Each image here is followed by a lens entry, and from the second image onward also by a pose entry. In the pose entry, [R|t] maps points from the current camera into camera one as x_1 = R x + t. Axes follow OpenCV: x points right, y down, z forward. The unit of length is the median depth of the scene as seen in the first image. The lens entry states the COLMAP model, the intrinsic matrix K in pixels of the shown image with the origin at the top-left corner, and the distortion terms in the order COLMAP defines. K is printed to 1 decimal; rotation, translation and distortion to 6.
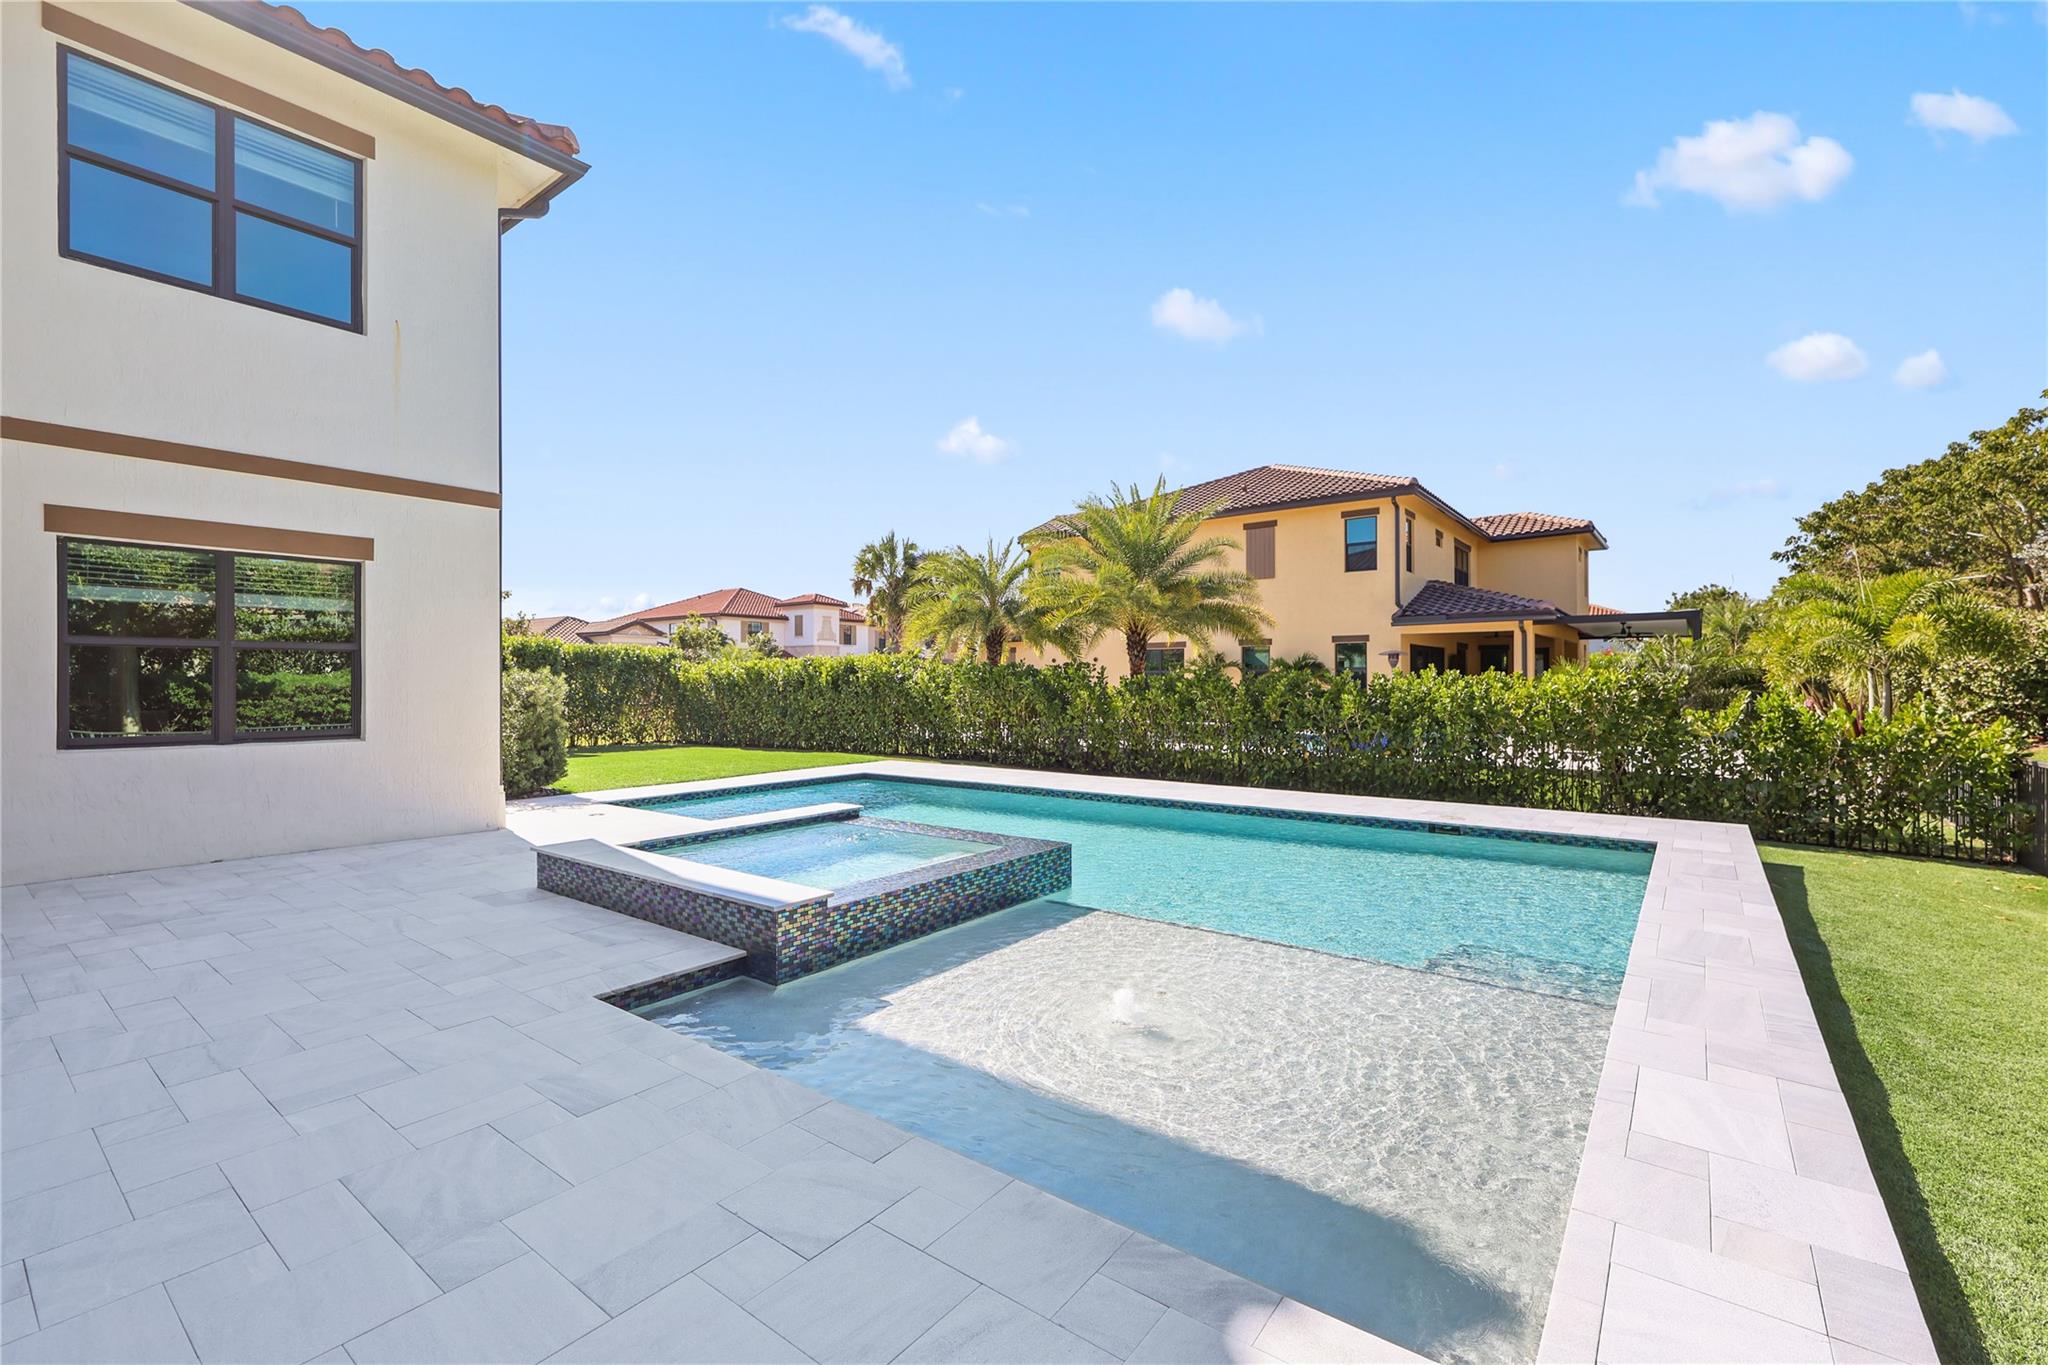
lens RADIAL K [[884.9, 0, 1028.6], [0, 884.9, 684.0], [0, 0, 1]] dist [-0.001942, -0.000159]
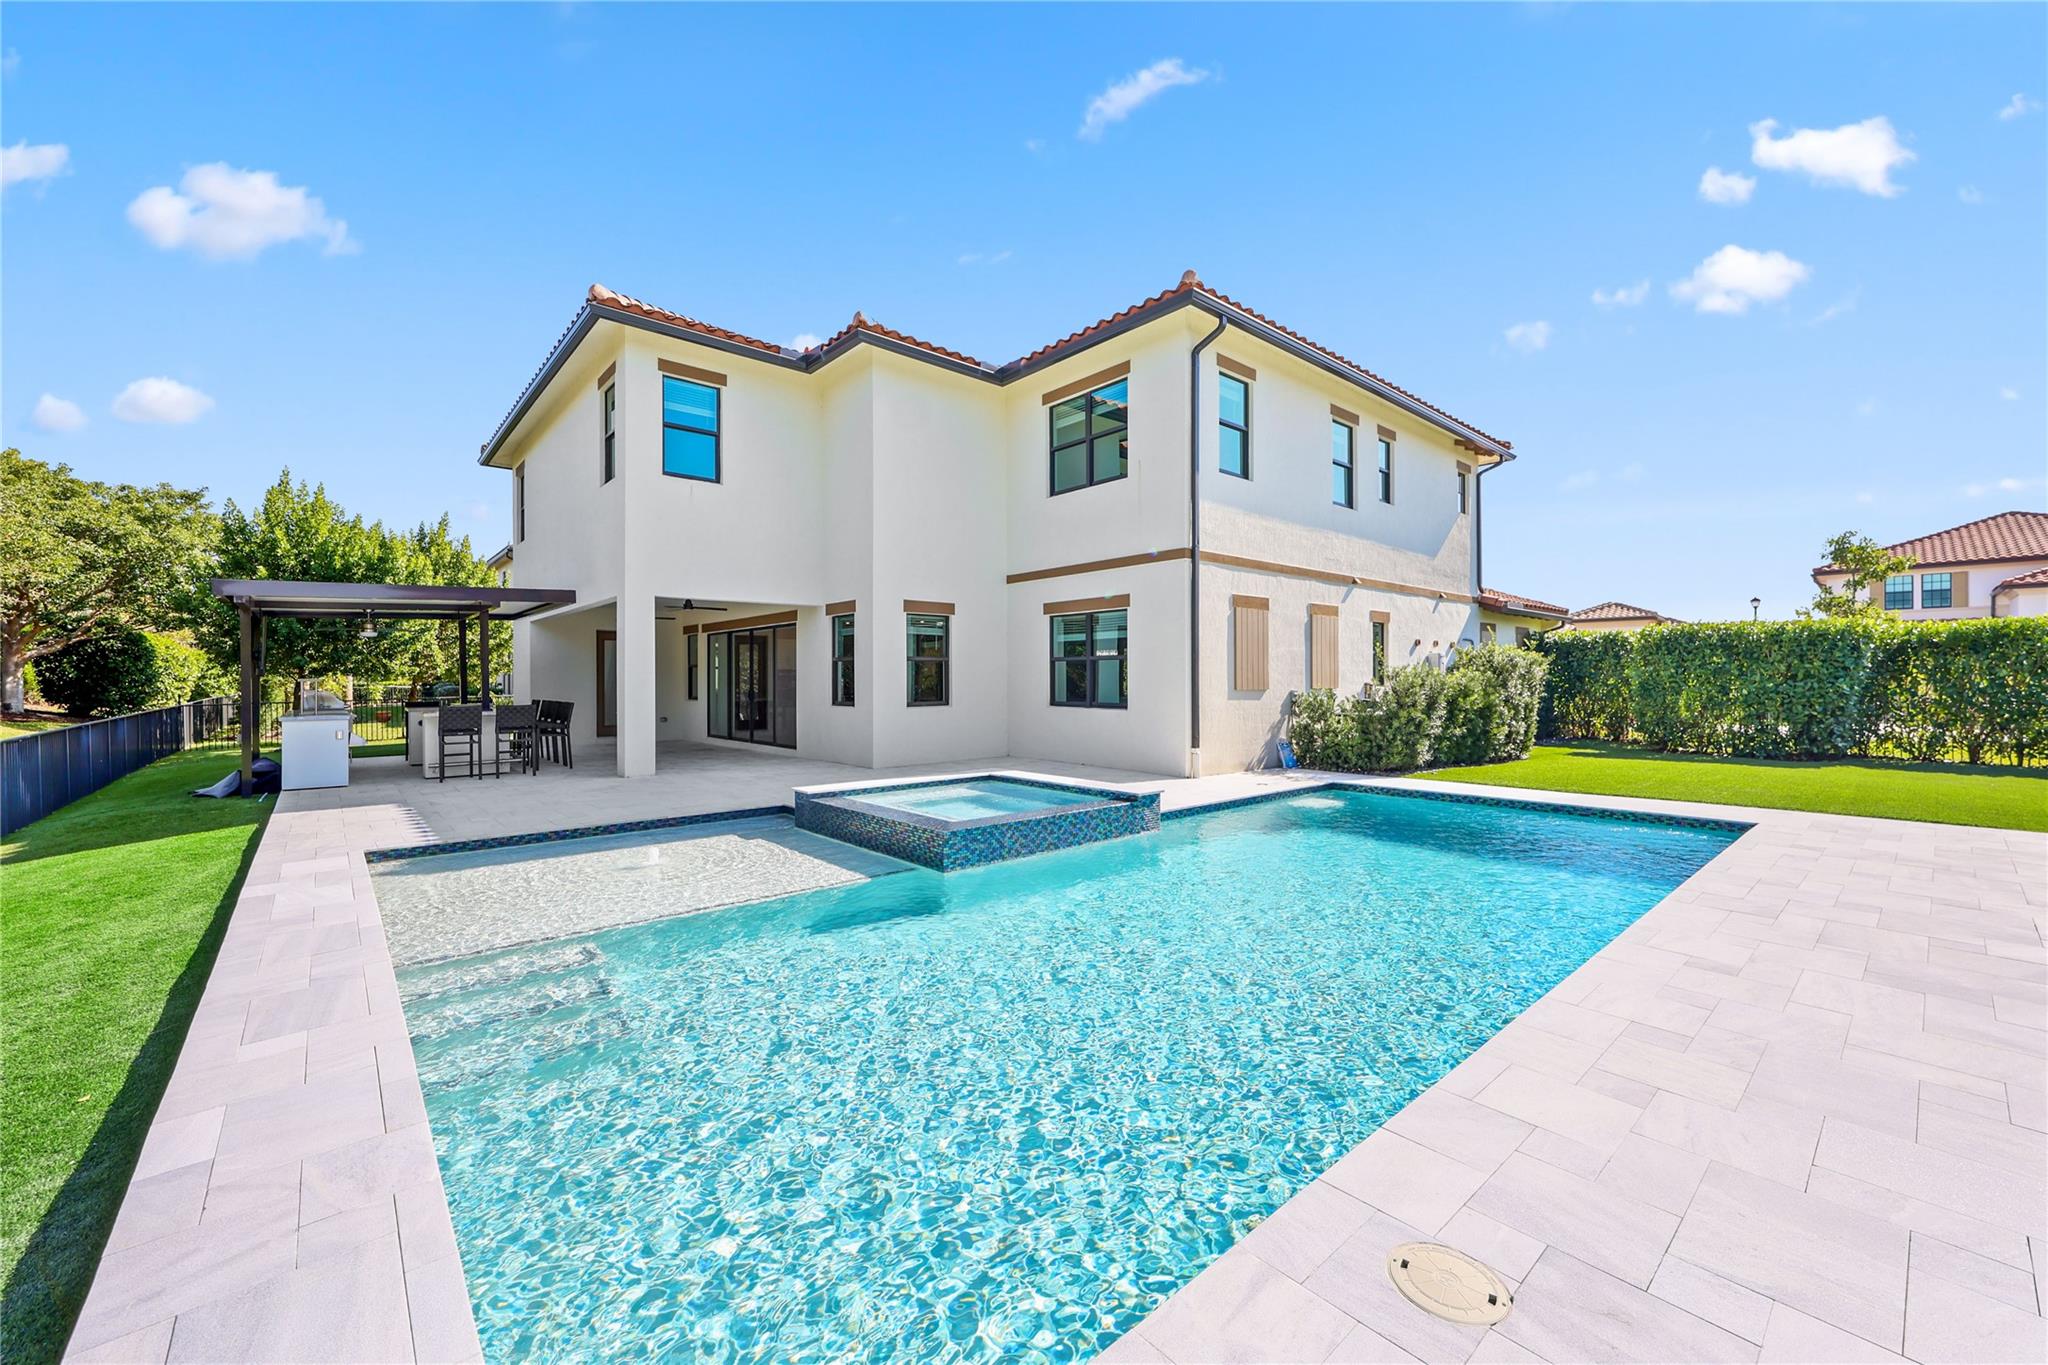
lens RADIAL K [[803.5, 0, 1029.4], [0, 803.5, 678.8], [0, 0, 1]] dist [0.006700, -0.000016]
pose [[-0.183894, 0.005906, -0.982928, 1.030845], [0.003224, 0.999980, 0.005405, -0.010301], [0.982941, -0.002175, -0.183909, 1.339158]]
